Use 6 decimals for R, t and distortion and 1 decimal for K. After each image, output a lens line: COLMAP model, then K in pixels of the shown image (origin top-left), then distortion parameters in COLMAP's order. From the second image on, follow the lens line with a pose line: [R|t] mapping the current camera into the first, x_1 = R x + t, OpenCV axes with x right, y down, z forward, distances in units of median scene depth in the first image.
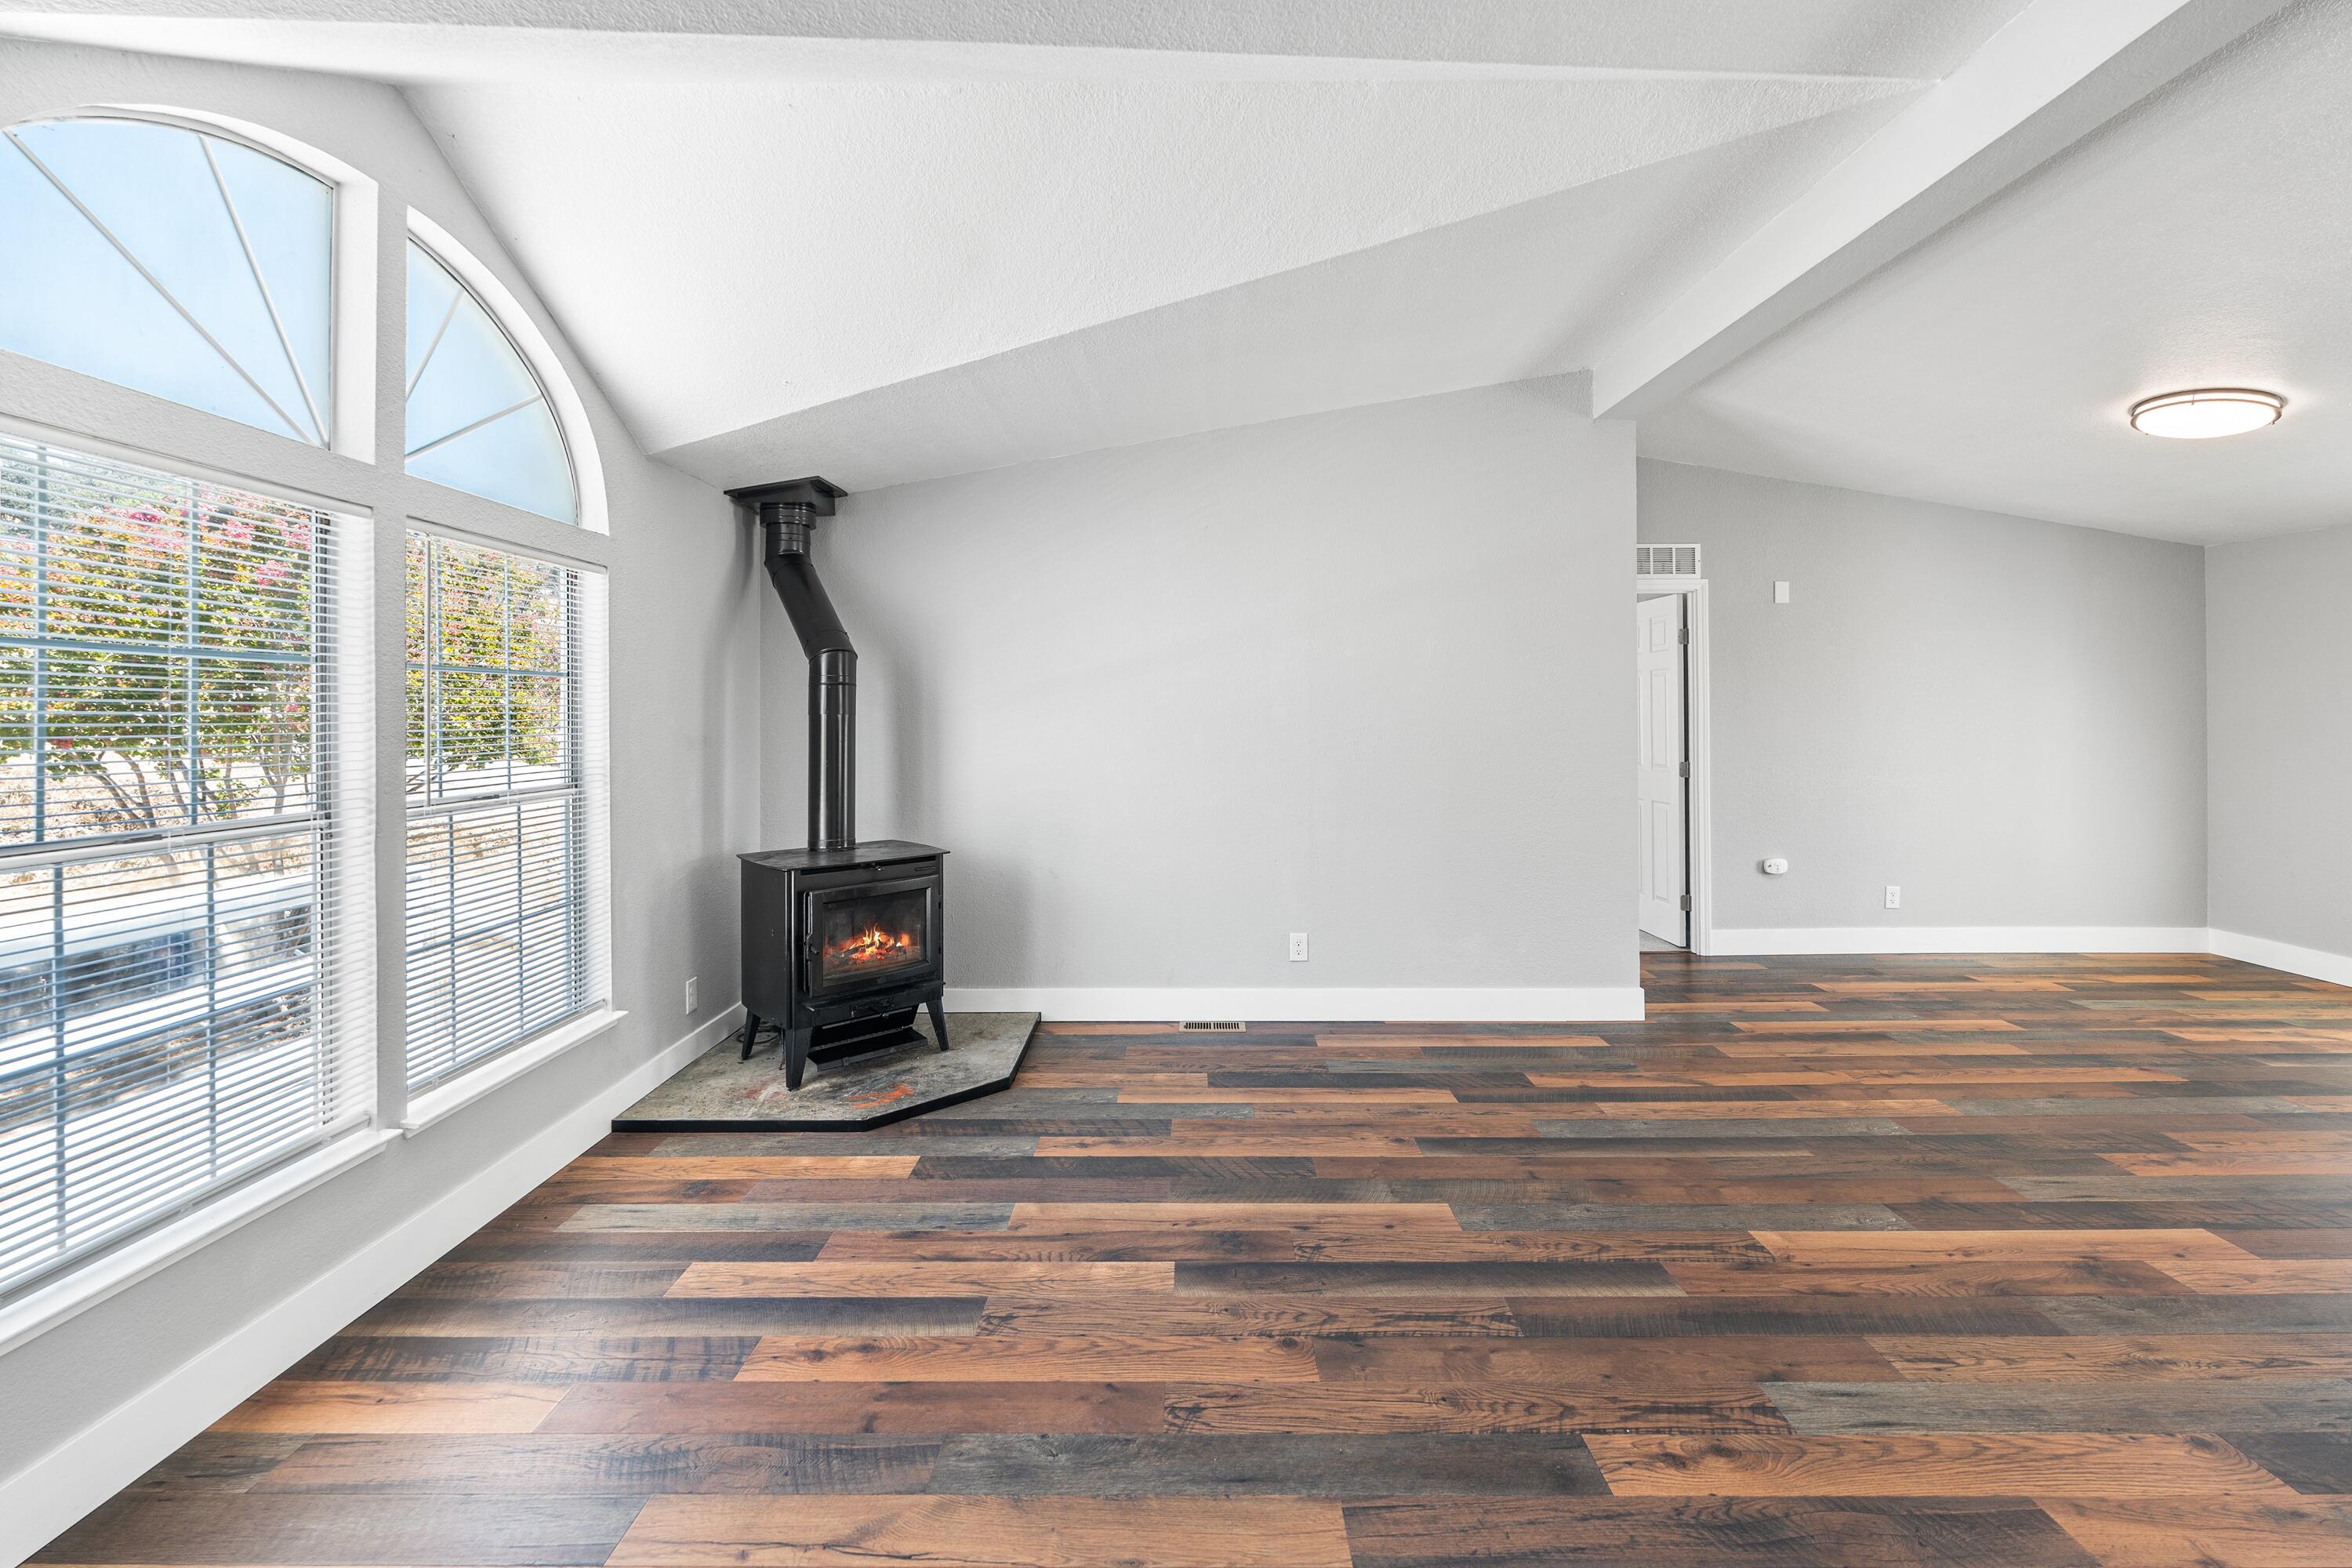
lens RADIAL K [[1043.0, 0, 1189.9], [0, 1043.0, 705.4], [0, 0, 1]] dist [-0.005981, 0.000642]
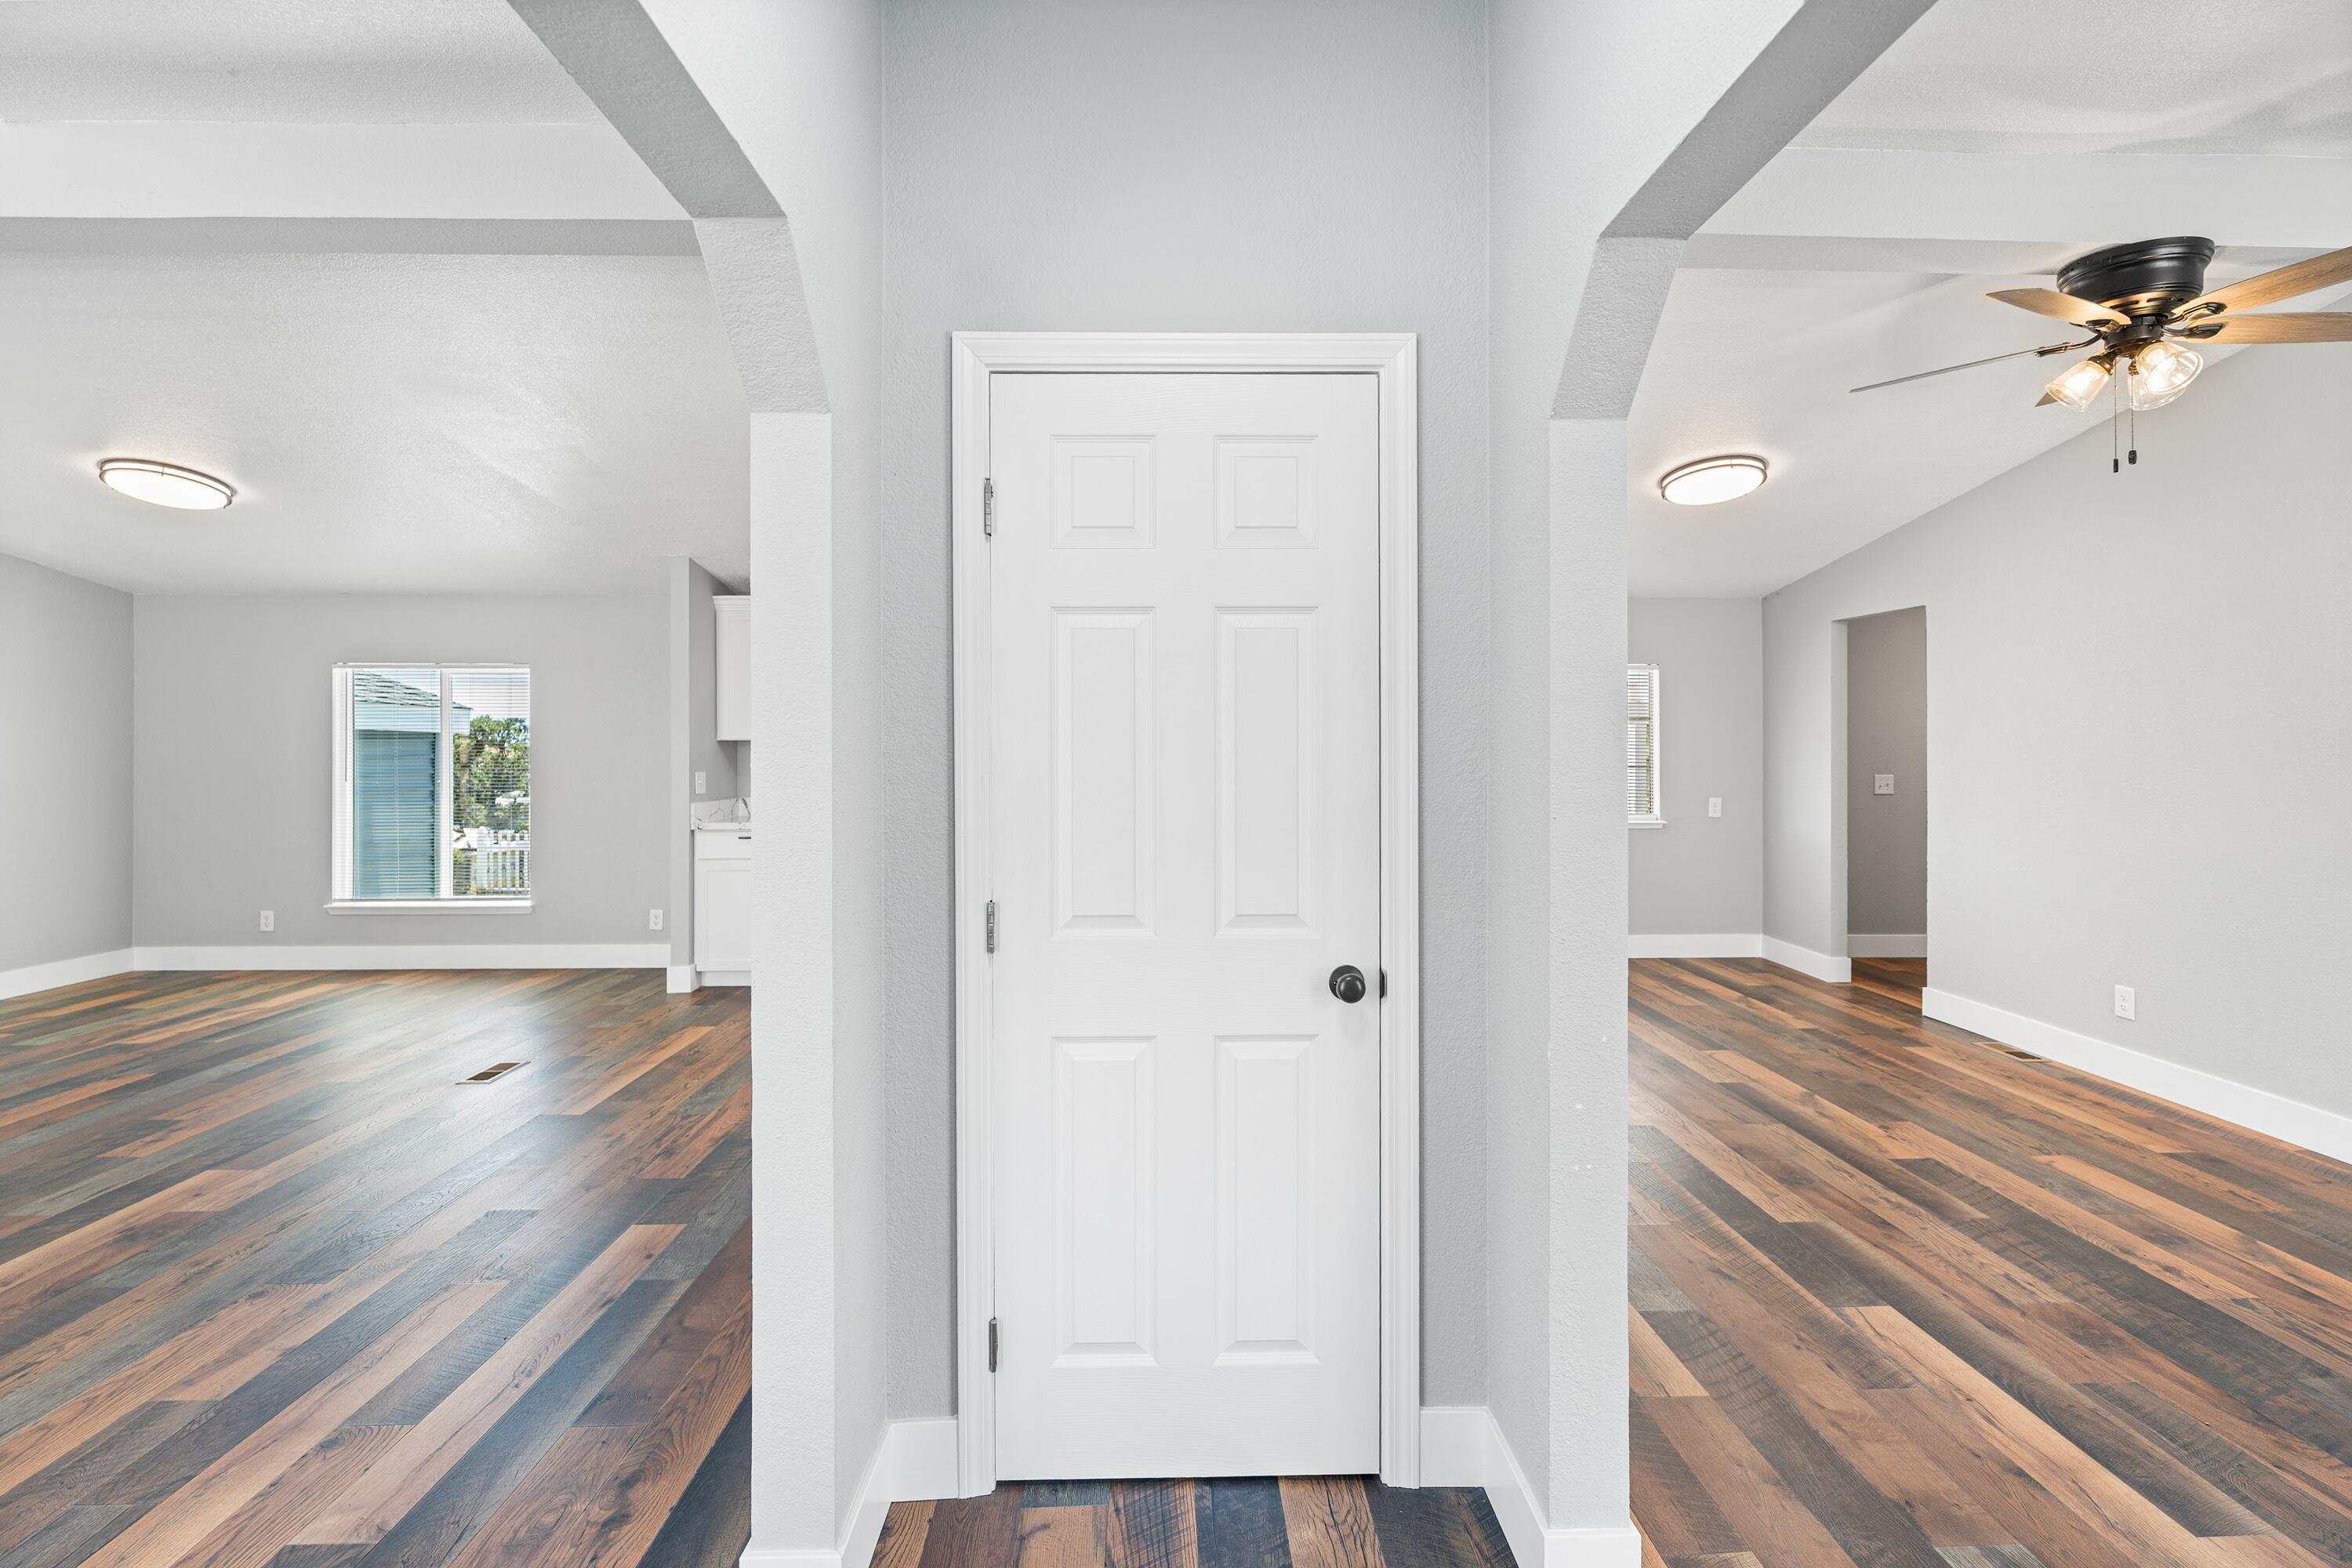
lens RADIAL K [[1043.0, 0, 1178.0], [0, 1043.0, 744.4], [0, 0, 1]] dist [-0.005981, 0.000642]
pose [[-0.034771, 0.001302, 0.999394, -0.232607], [-0.006404, 0.999978, -0.001526, -0.003118], [-0.999375, -0.006453, -0.034762, -0.080774]]
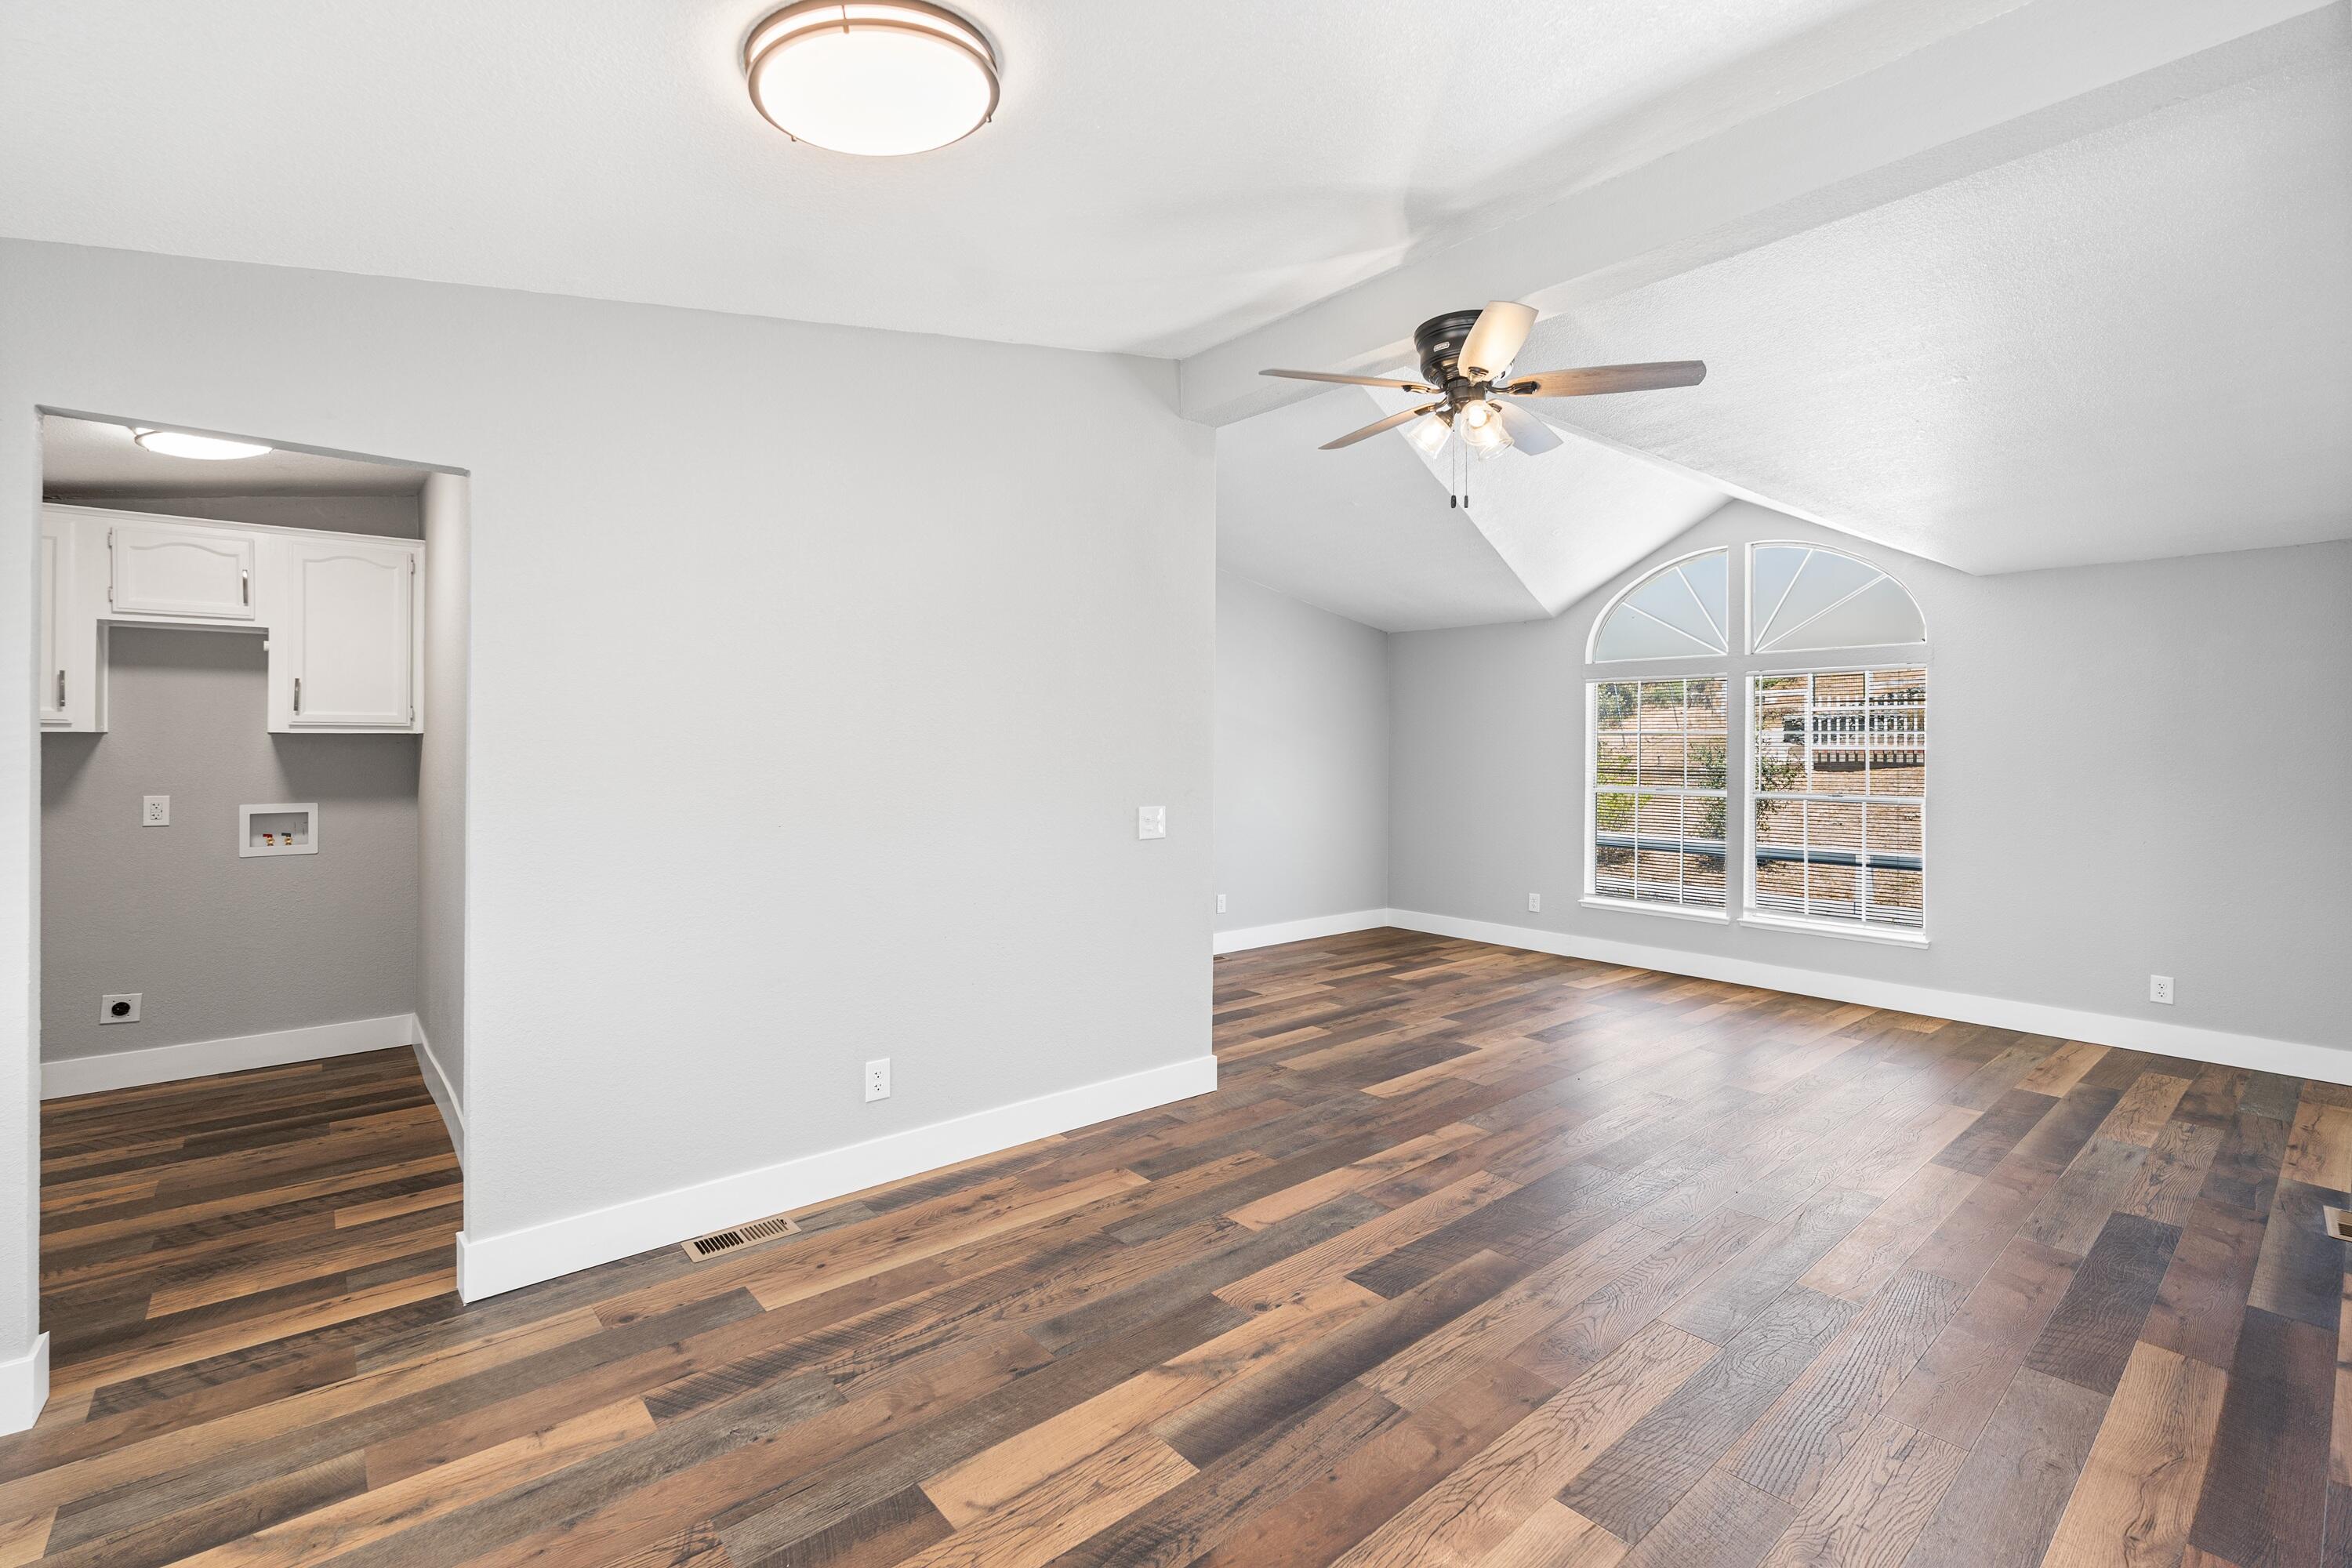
lens RADIAL K [[1043.0, 0, 1170.5], [0, 1043.0, 744.1], [0, 0, 1]] dist [-0.005981, 0.000642]
pose [[-0.757225, -0.002985, -0.653147, 1.376985], [0.002661, 0.999967, -0.007655, -0.011815], [0.653149, -0.007534, -0.757192, -0.327683]]
